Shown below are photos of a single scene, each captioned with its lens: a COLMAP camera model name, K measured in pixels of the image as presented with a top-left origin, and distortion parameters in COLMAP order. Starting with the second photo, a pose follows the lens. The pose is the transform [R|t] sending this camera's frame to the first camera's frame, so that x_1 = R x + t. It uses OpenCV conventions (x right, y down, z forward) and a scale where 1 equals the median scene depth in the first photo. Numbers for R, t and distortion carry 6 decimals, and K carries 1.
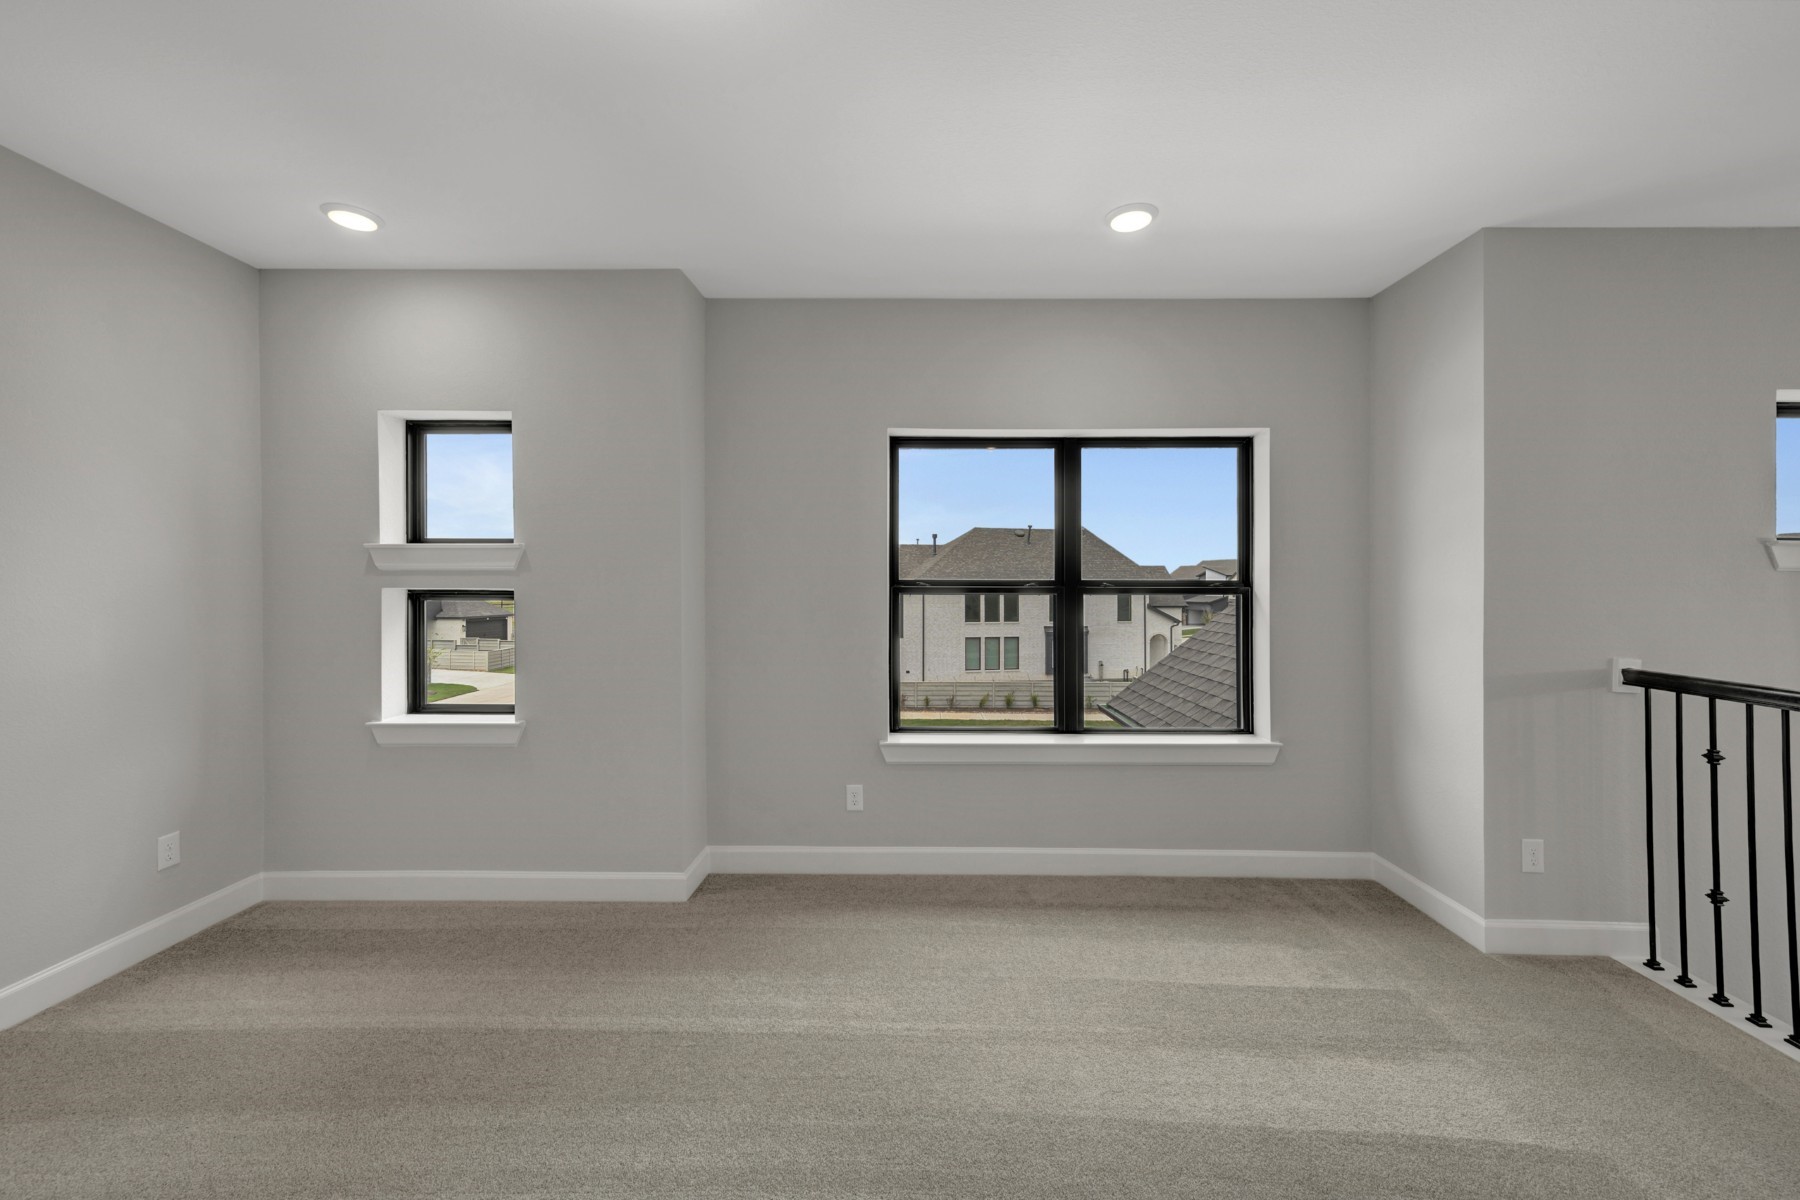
lens RADIAL K [[715.6, 0, 898.4], [0, 715.6, 595.8], [0, 0, 1]] dist [-0.000882, -0.000427]
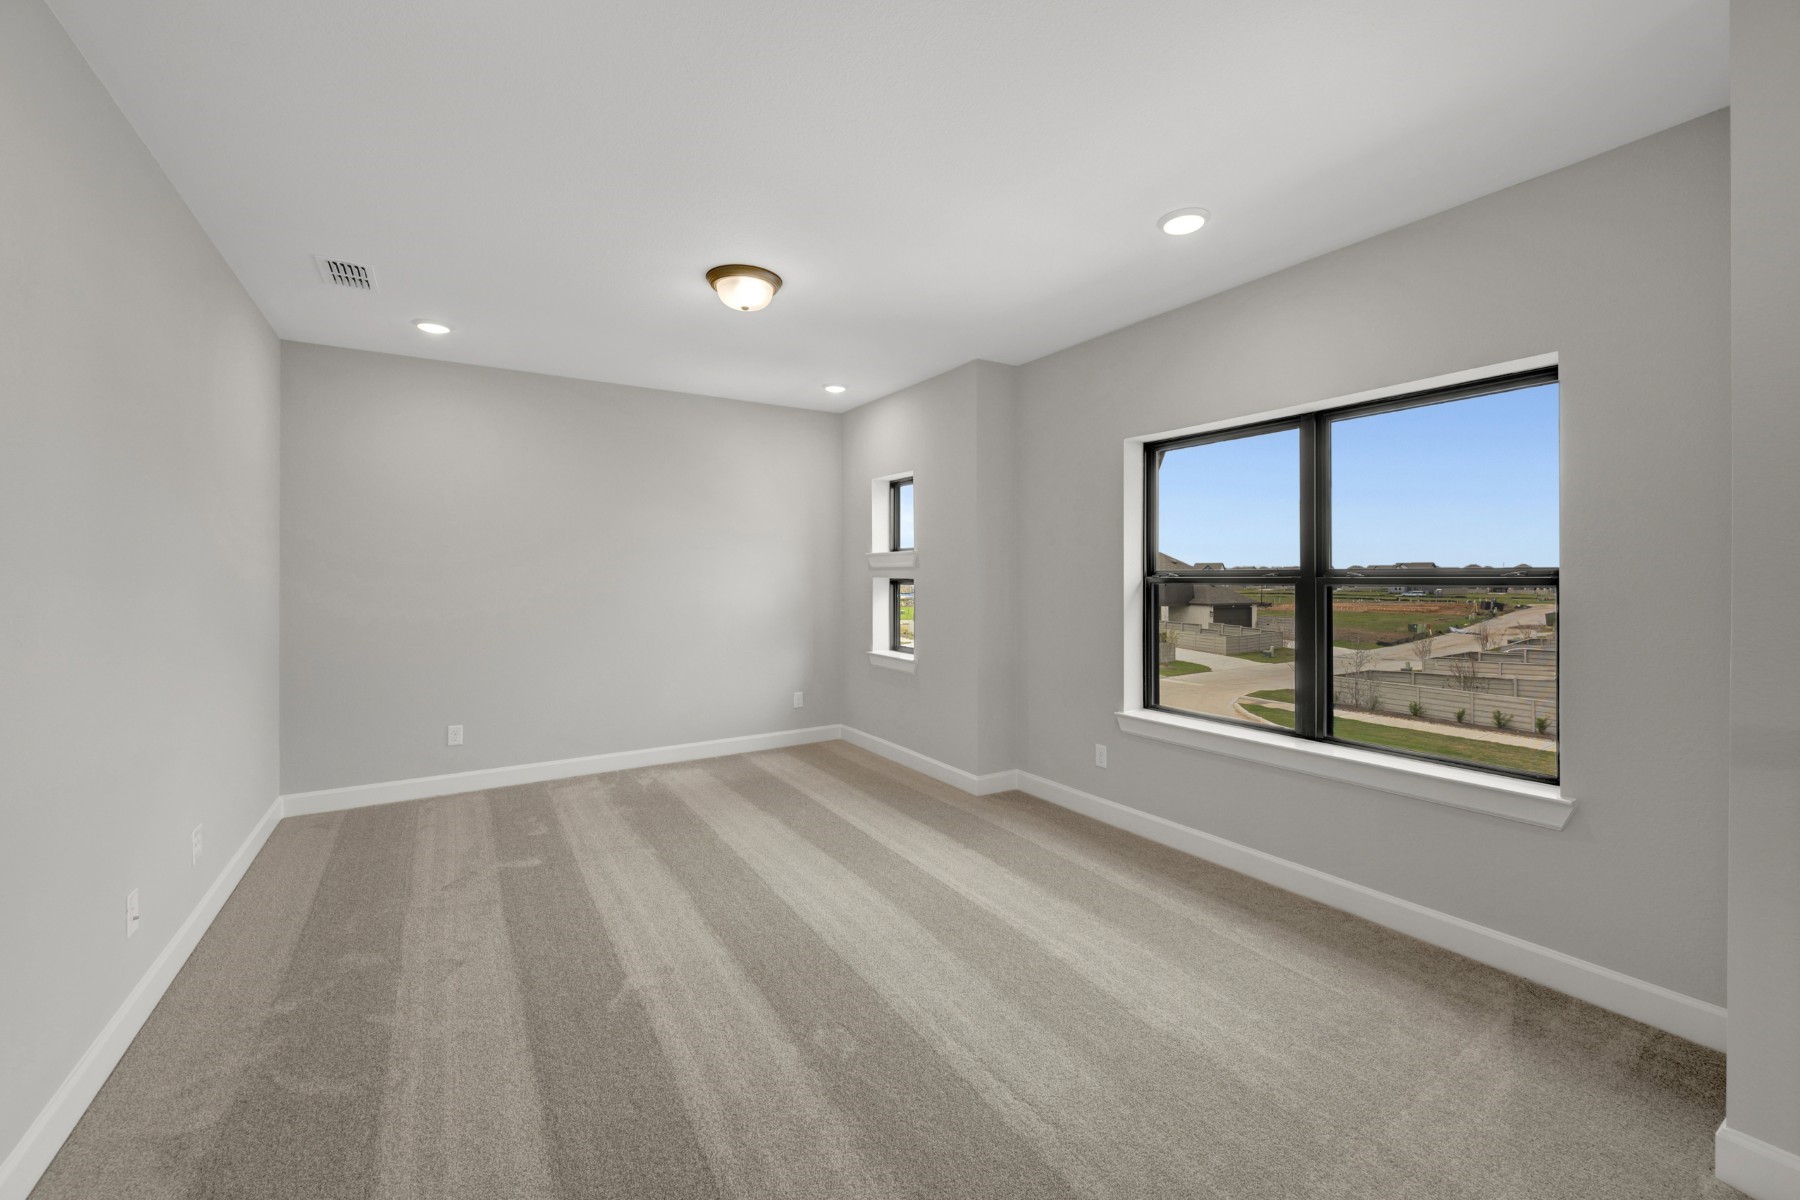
lens RADIAL K [[715.6, 0, 907.9], [0, 715.6, 584.8], [0, 0, 1]] dist [-0.000882, -0.000427]
pose [[0.554661, 0.009720, -0.832020, 0.744985], [-0.010248, 0.999936, 0.004850, -0.002642], [0.832013, 0.005836, 0.554725, 0.074355]]
